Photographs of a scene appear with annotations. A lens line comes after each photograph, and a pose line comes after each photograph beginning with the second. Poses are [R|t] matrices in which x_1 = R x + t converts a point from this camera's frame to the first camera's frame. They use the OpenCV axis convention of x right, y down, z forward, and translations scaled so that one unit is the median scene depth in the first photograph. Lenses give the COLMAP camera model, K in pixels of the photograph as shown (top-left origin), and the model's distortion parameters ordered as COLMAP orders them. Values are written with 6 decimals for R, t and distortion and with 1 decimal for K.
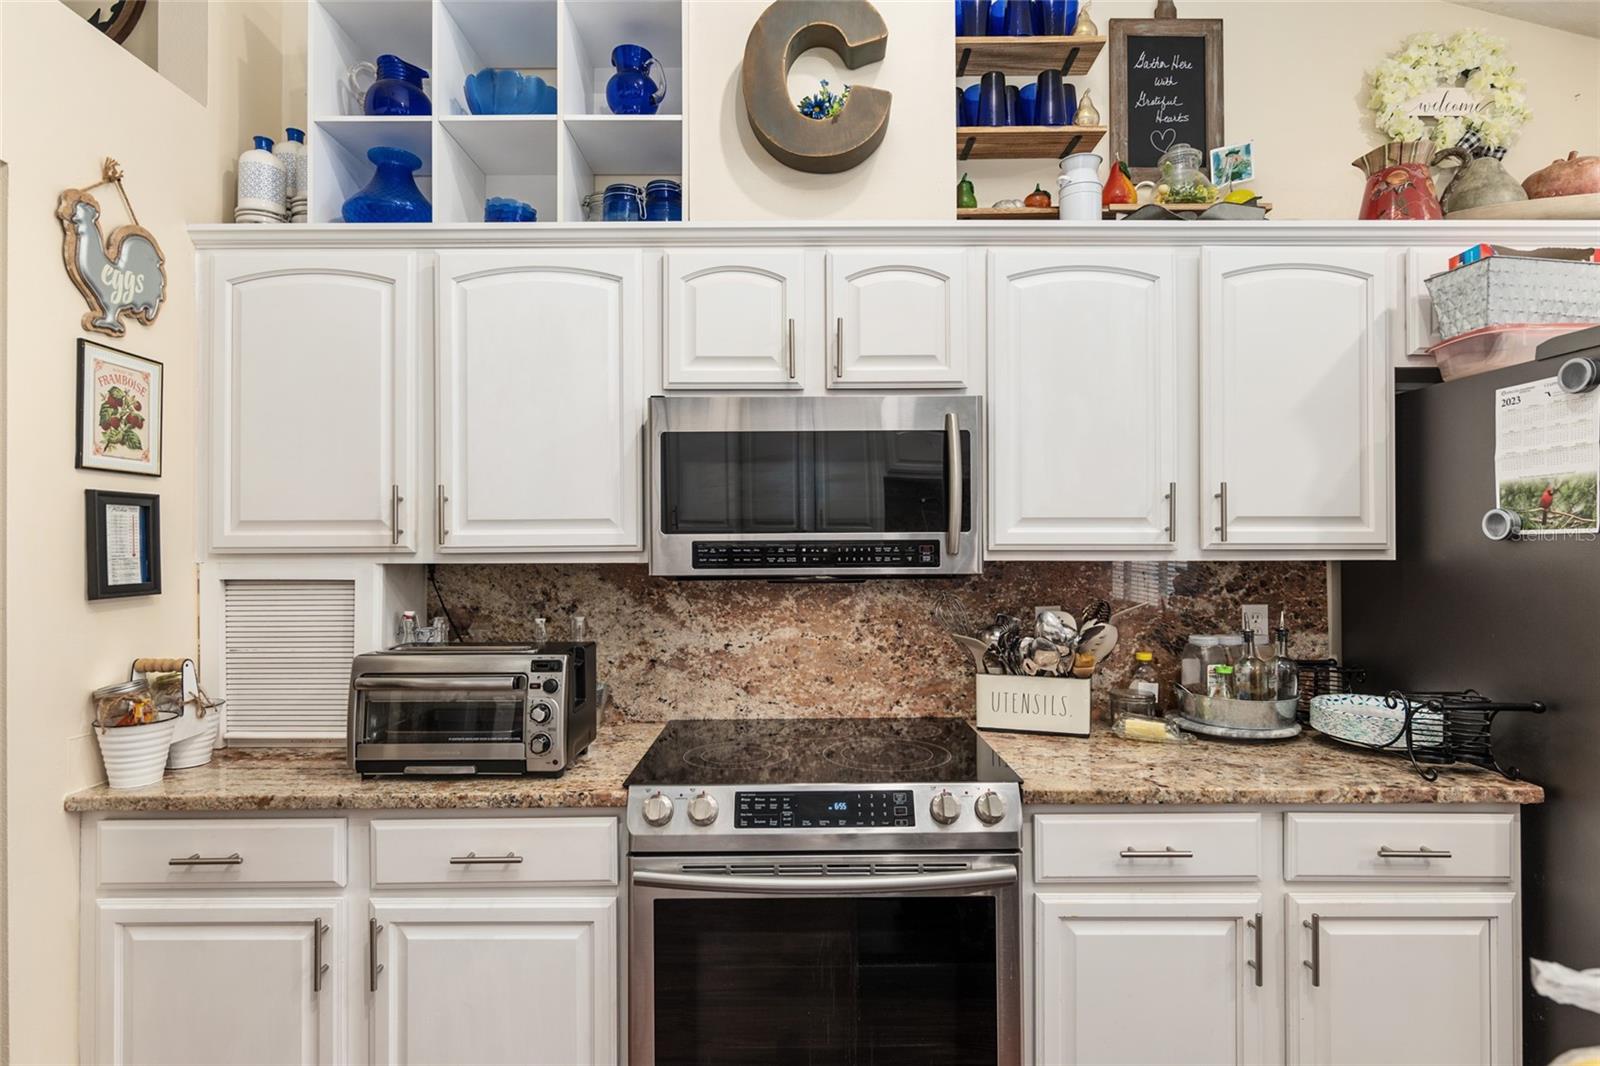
lens RADIAL K [[801.9, 0, 791.9], [0, 801.9, 533.5], [0, 0, 1]] dist [-0.006103, -0.000872]
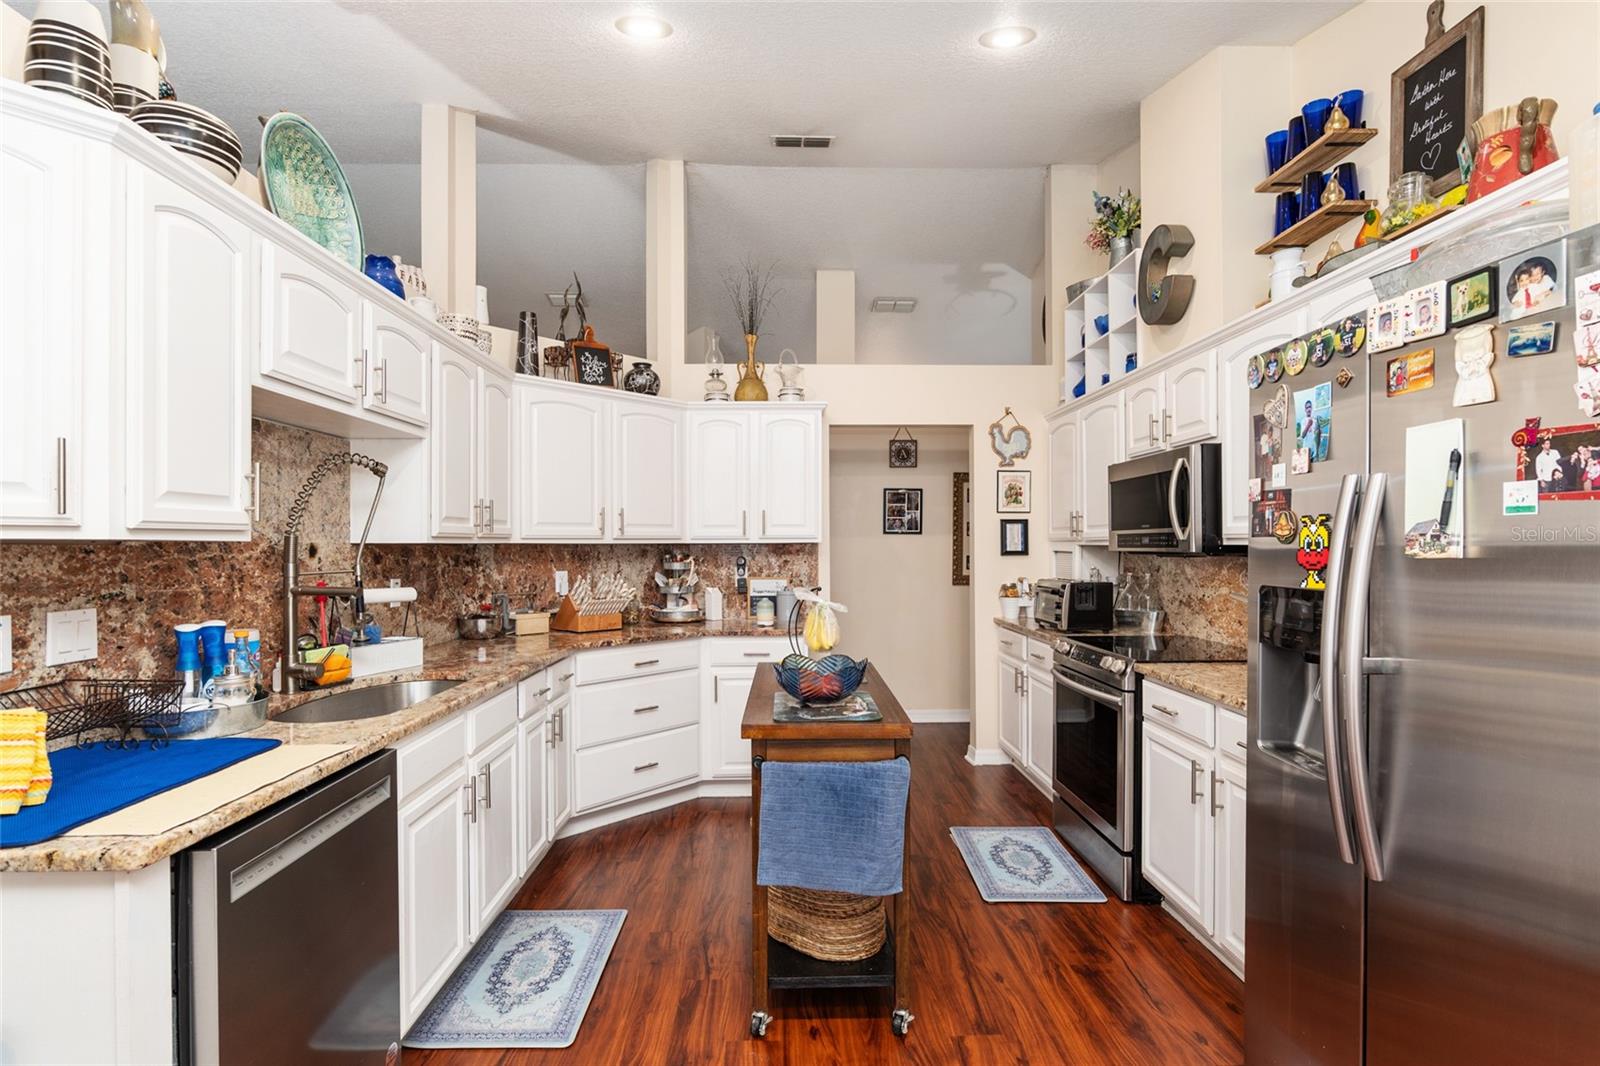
lens RADIAL K [[772.3, 0, 790.6], [0, 772.3, 545.7], [0, 0, 1]] dist [-0.007366, 0.000817]
pose [[0.007545, 0.005242, -0.999958, 1.806787], [0.011623, 0.999918, 0.005329, 0.019472], [0.999904, -0.011663, 0.007483, 0.147021]]
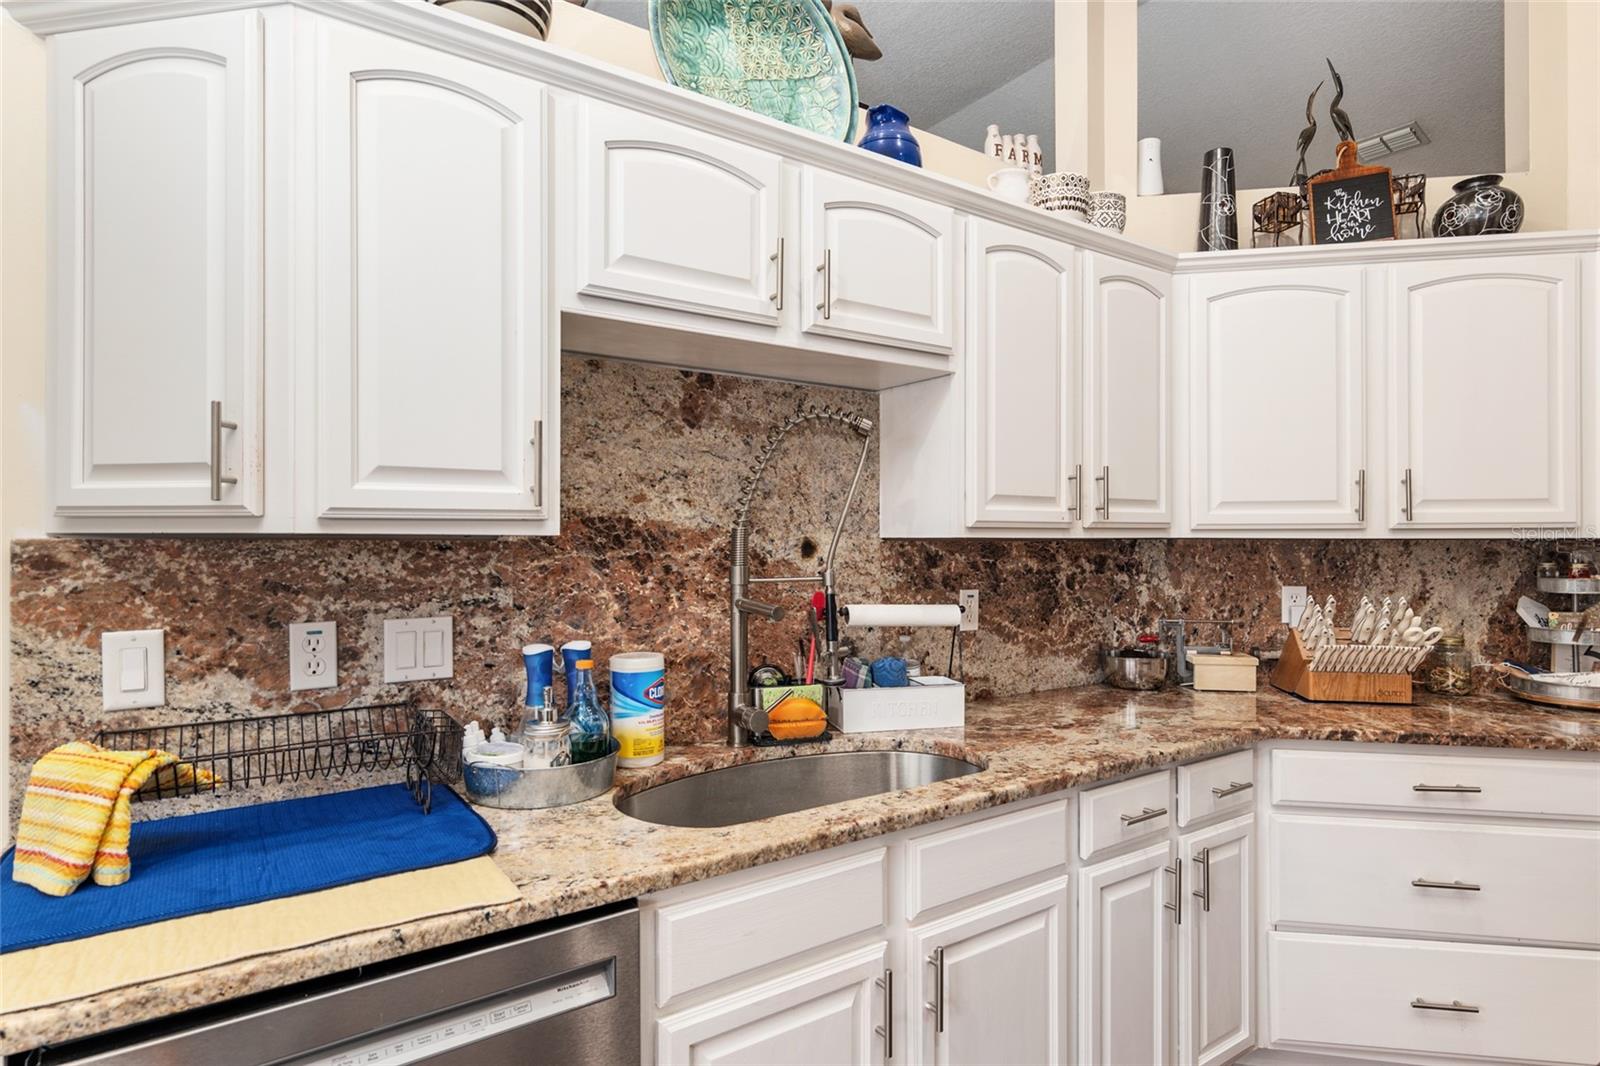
lens RADIAL K [[858.0, 0, 789.7], [0, 858.0, 536.8], [0, 0, 1]] dist [0.001295, 0.001391]
pose [[-0.829324, 0.001936, -0.558764, 1.047494], [0.007429, 0.999944, -0.007561, 0.019324], [0.558718, -0.010422, -0.829292, 0.217201]]
